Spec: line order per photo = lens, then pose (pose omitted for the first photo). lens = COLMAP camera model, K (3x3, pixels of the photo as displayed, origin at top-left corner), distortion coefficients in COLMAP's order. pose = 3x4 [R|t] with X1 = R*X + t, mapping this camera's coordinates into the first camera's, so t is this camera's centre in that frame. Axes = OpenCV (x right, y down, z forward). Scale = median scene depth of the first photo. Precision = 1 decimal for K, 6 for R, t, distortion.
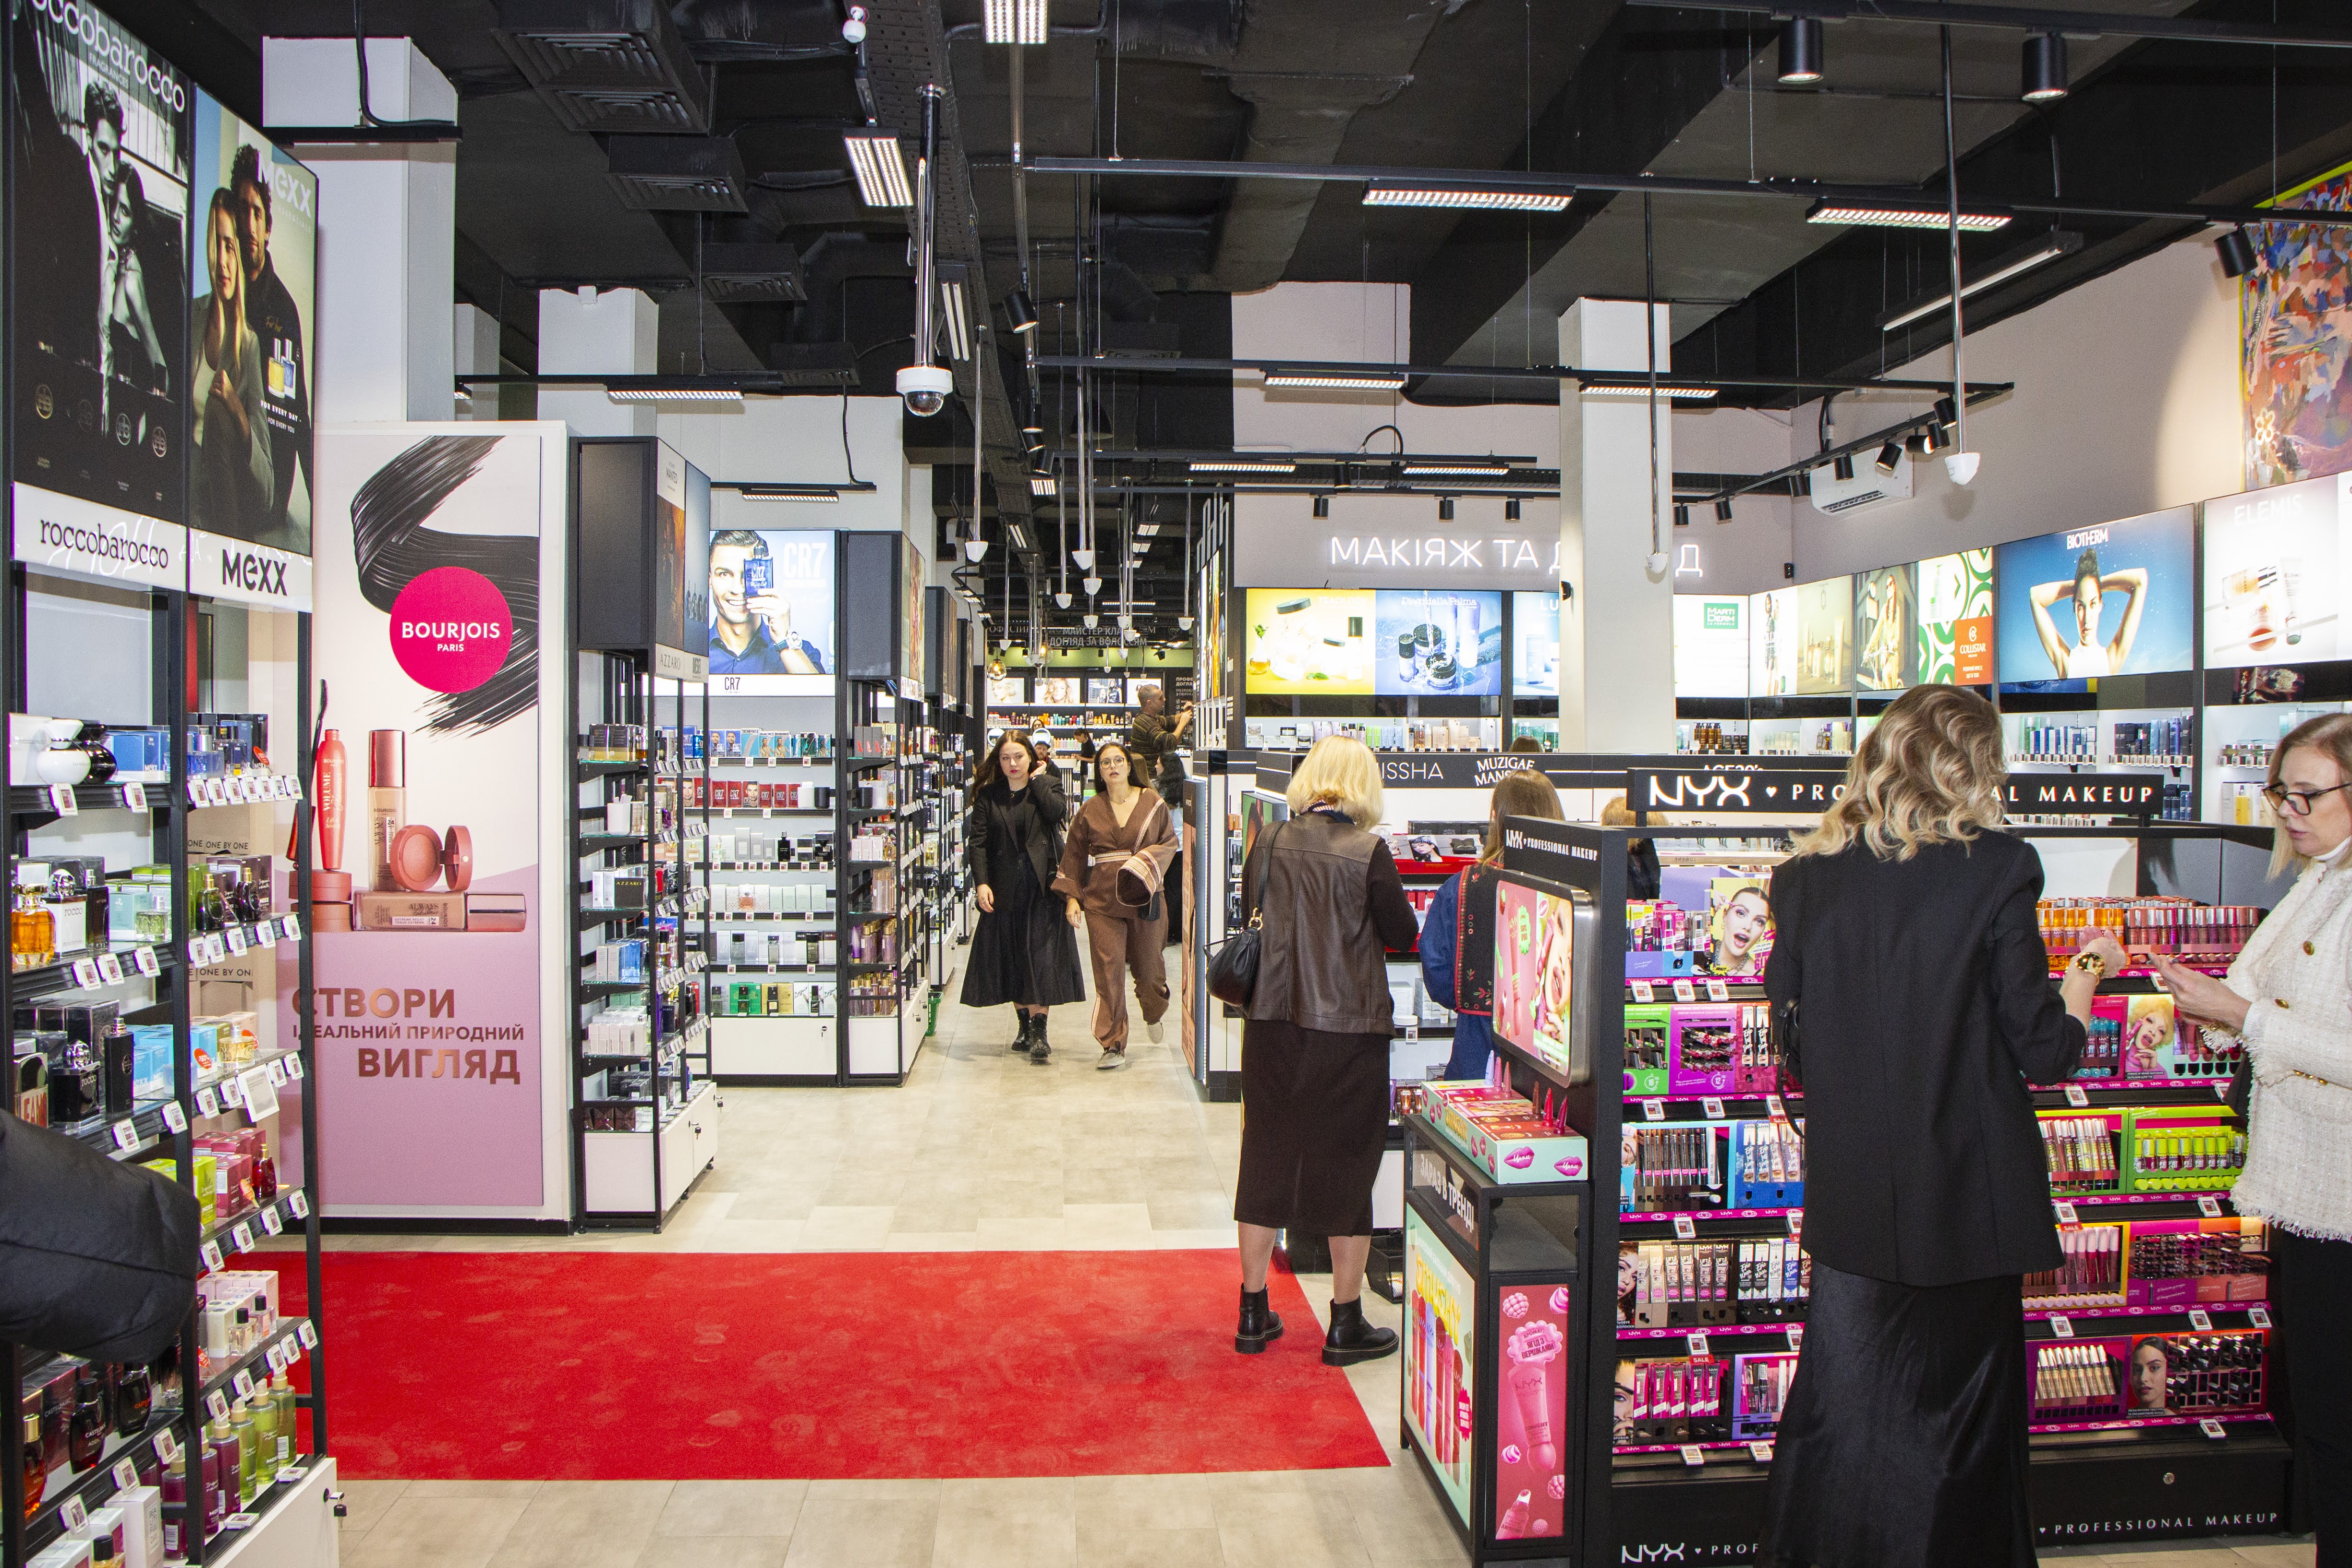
lens RADIAL K [[1921.3, 0, 1185.8], [0, 1921.3, 806.2], [0, 0, 1]] dist [-0.173625, 0.149340]
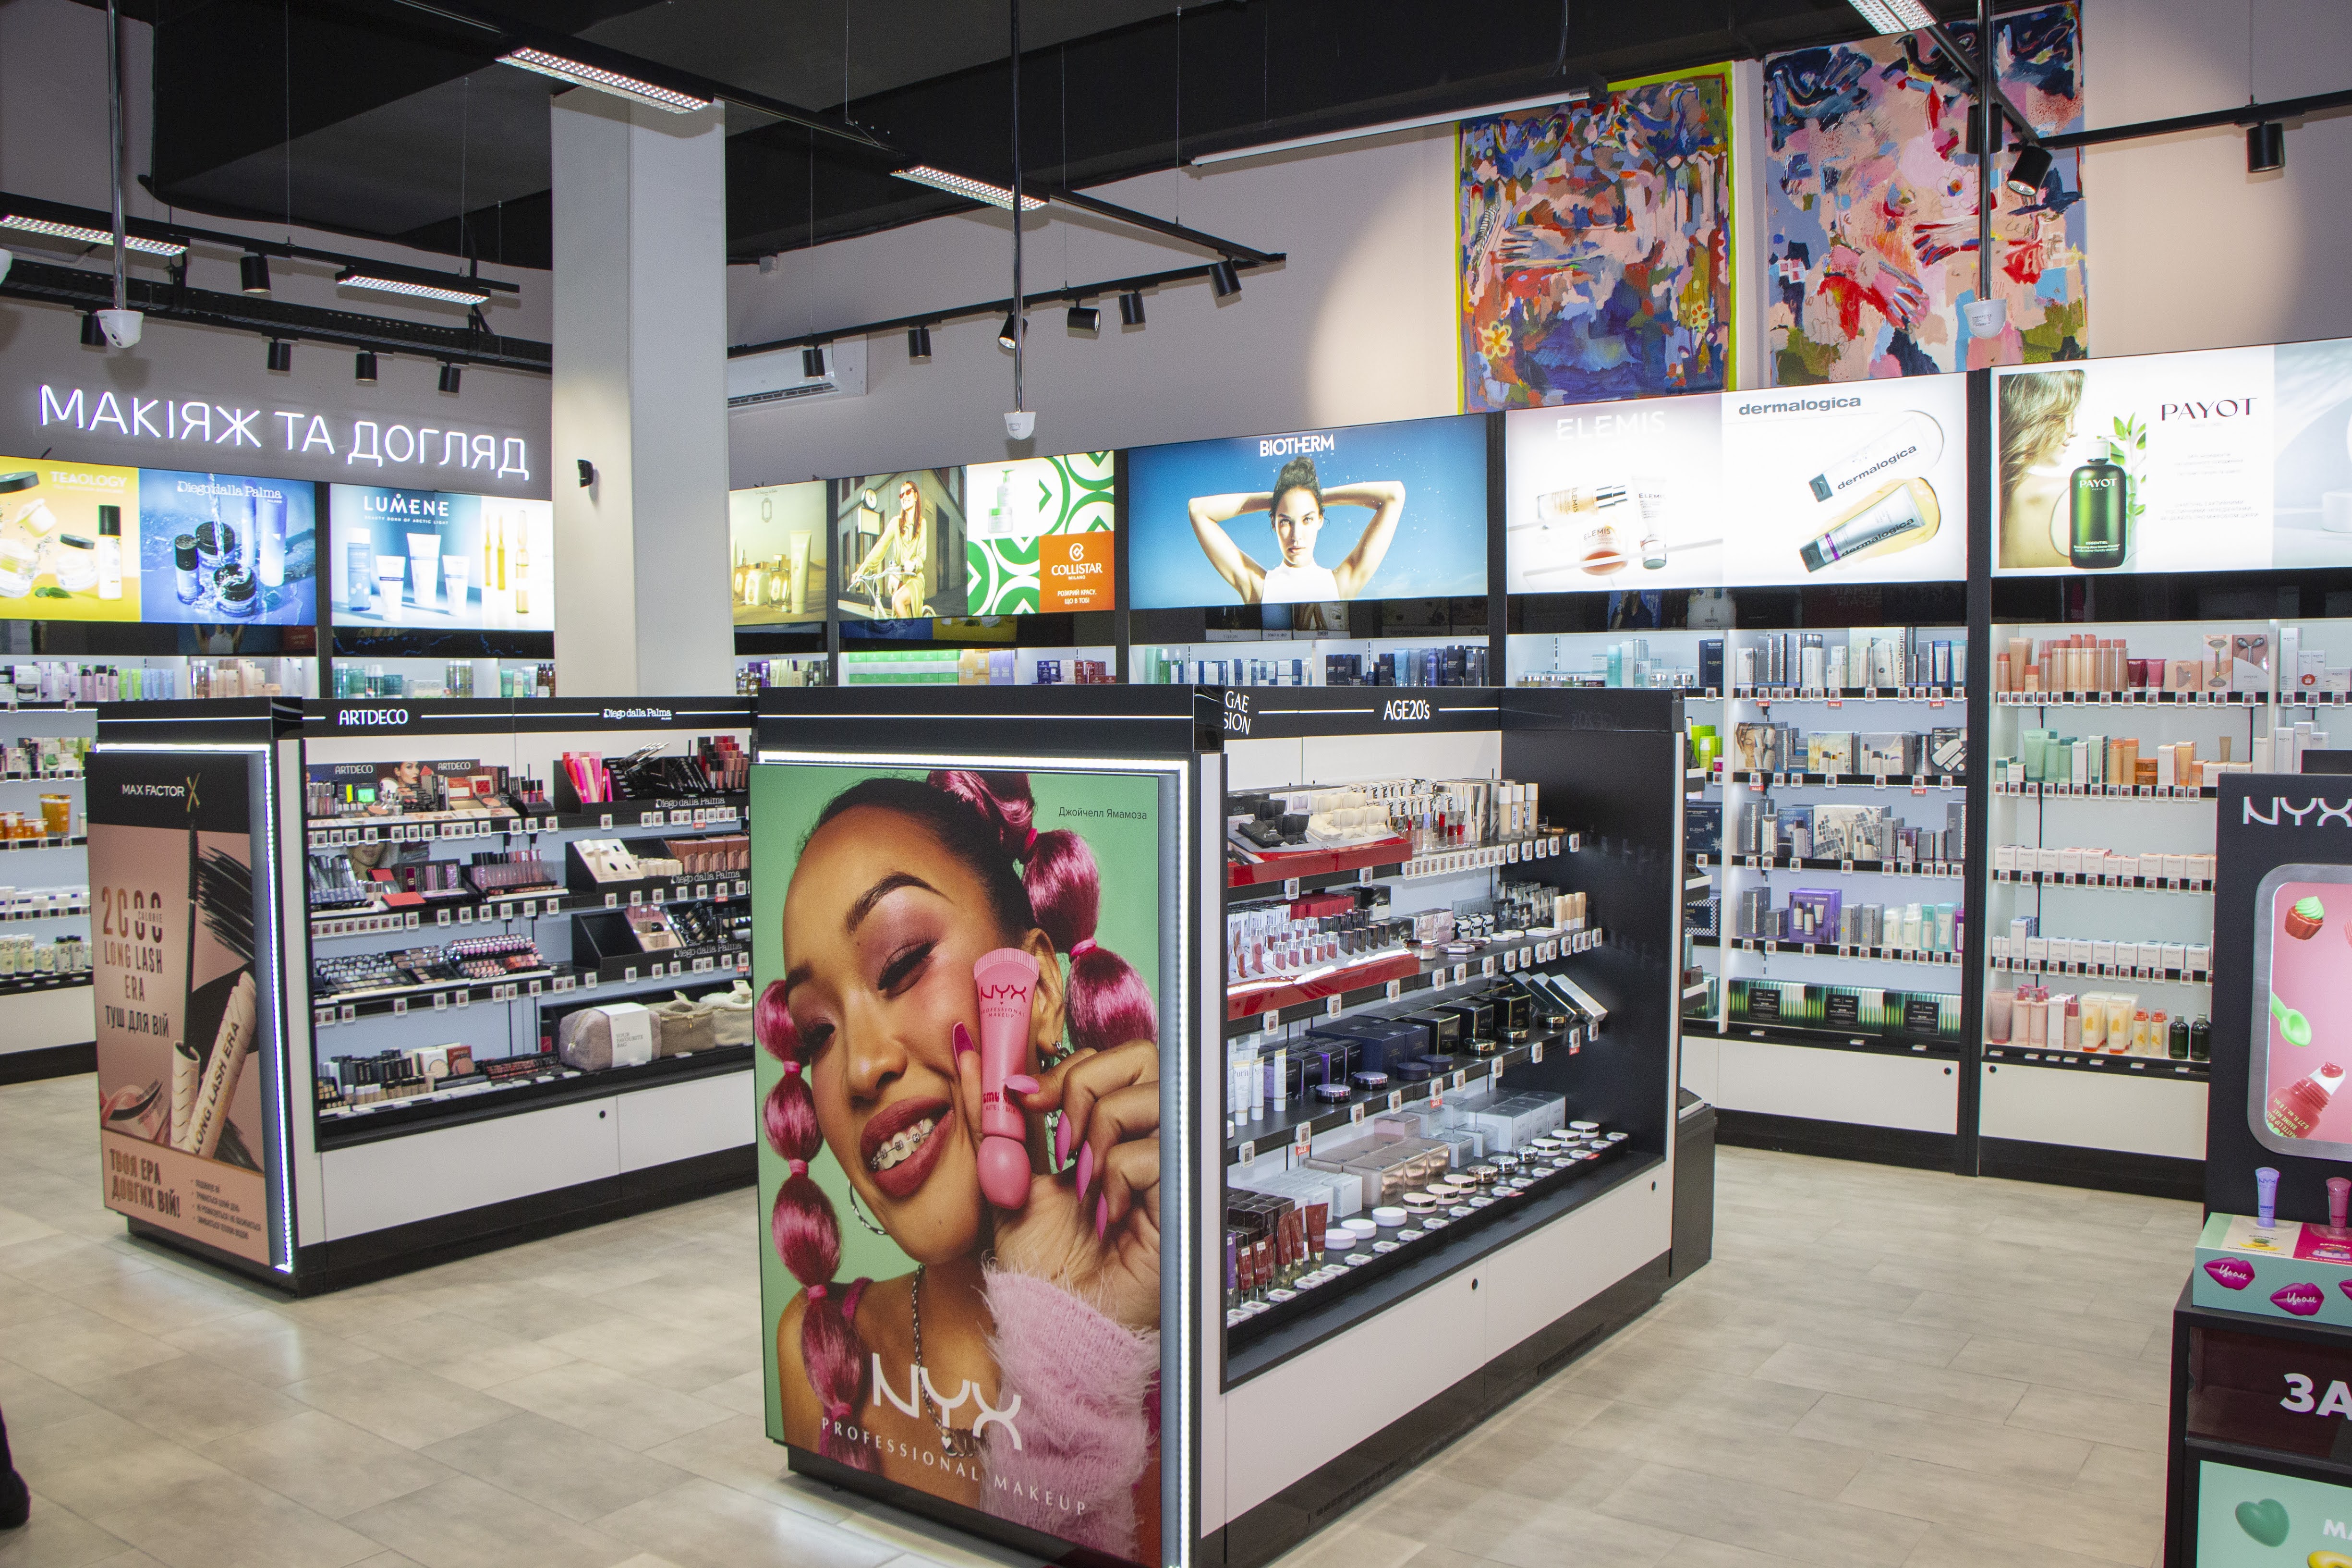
lens RADIAL K [[1921.3, 0, 1185.8], [0, 1921.3, 806.2], [0, 0, 1]] dist [-0.173625, 0.149340]
pose [[0.645548, -0.050140, 0.762072, -0.216393], [0.032725, 0.998742, 0.037991, -0.007700], [-0.763018, 0.000414, 0.646377, 0.390946]]
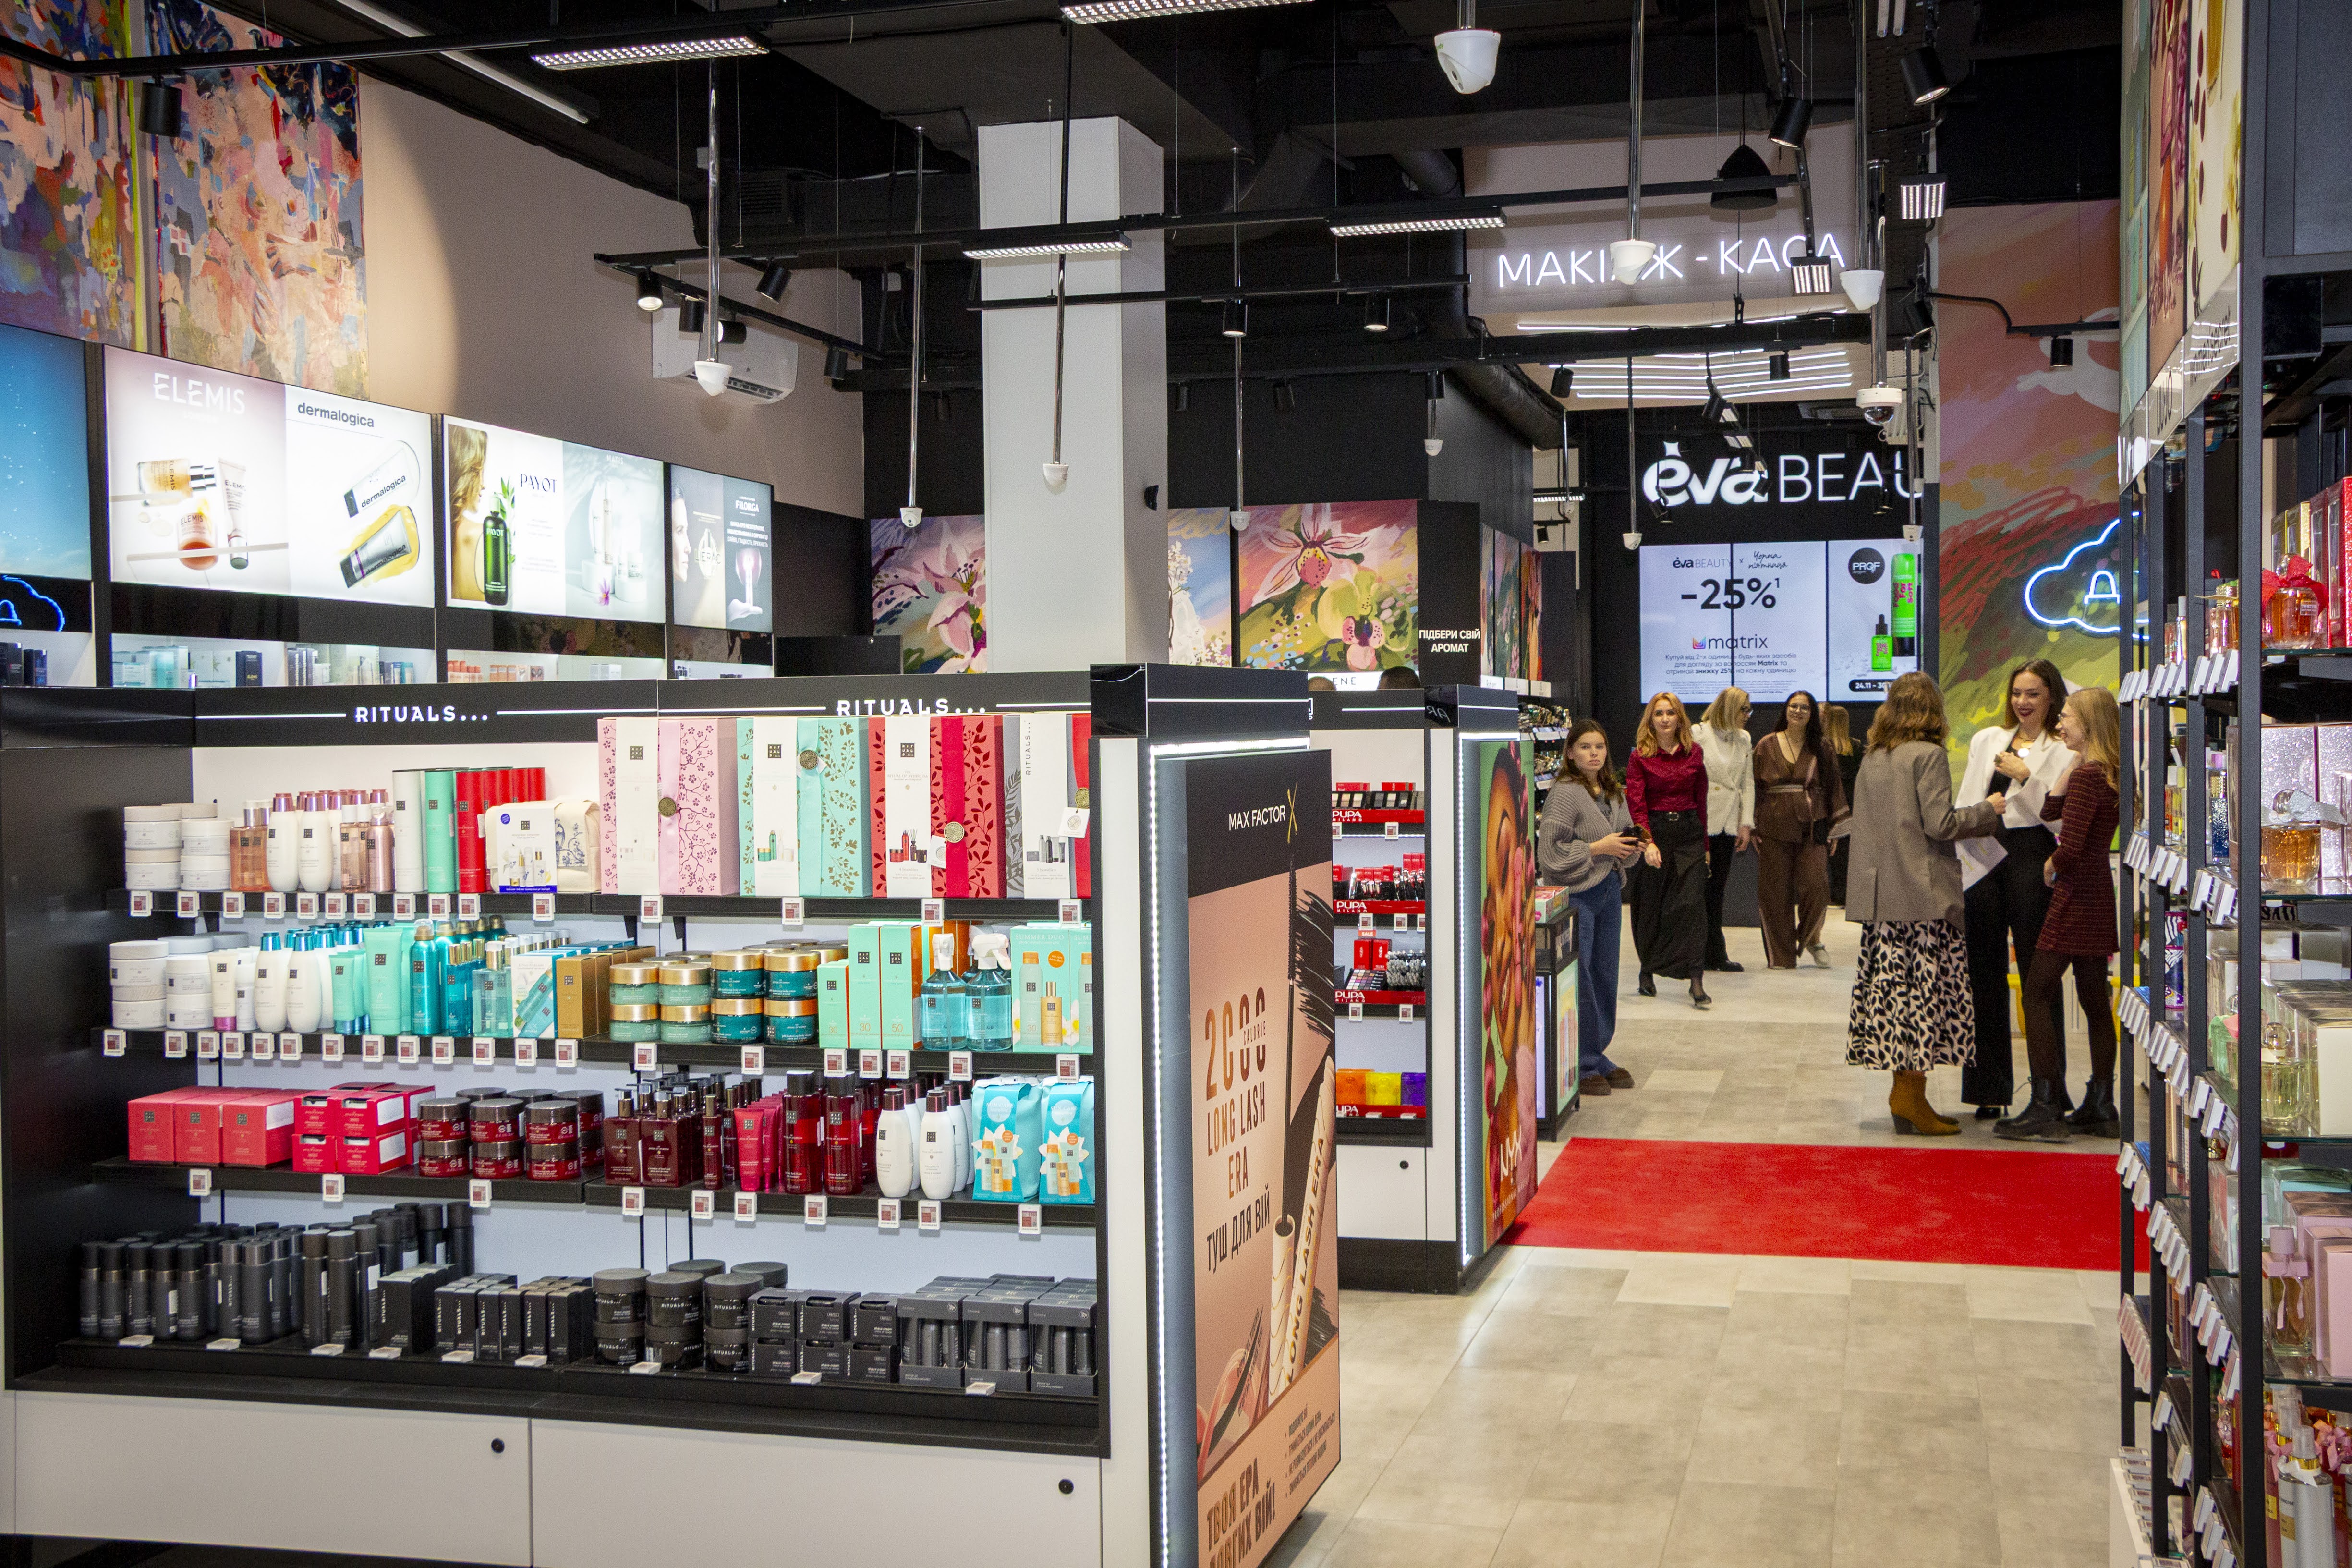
lens RADIAL K [[2689.1, 0, 1176.0], [0, 2689.1, 784.0], [0, 0, 1]] dist [-0.004114, 0.383957]
pose [[-0.942798, -0.001389, 0.333362, -0.147018], [0.017274, 0.998444, 0.053013, -0.034128], [-0.332917, 0.055739, -0.941307, 1.431678]]
